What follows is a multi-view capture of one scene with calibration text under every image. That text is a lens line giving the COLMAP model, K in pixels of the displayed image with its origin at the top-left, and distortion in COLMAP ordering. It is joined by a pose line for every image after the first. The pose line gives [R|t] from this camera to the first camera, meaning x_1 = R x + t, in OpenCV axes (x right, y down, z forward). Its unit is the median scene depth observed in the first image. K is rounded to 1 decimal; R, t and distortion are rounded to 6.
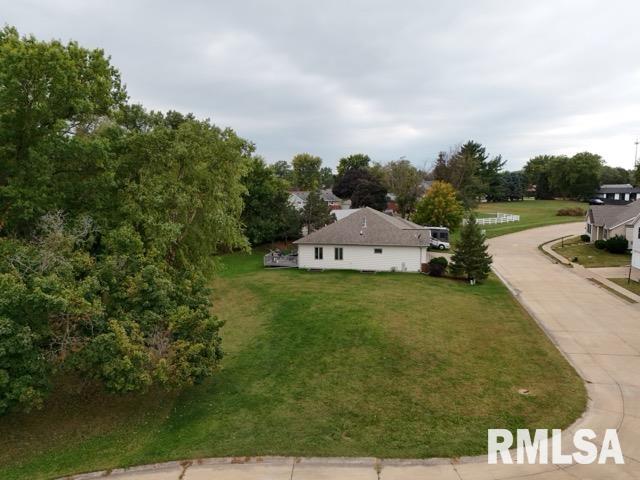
lens RADIAL K [[466.8, 0, 317.7], [0, 466.8, 242.2], [0, 0, 1]] dist [0.076662, -0.069992]
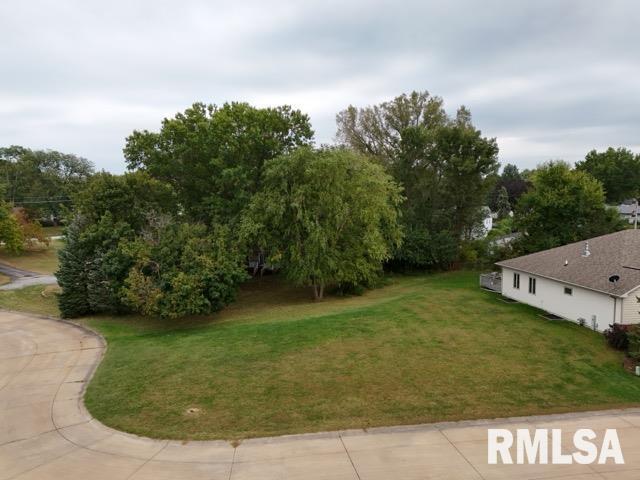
lens RADIAL K [[466.8, 0, 317.7], [0, 466.8, 242.2], [0, 0, 1]] dist [0.076662, -0.069992]
pose [[0.375939, 0.096287, -0.921628, 0.624262], [-0.110758, 0.992126, 0.058473, -0.052793], [0.920001, 0.080096, 0.383643, 0.371006]]
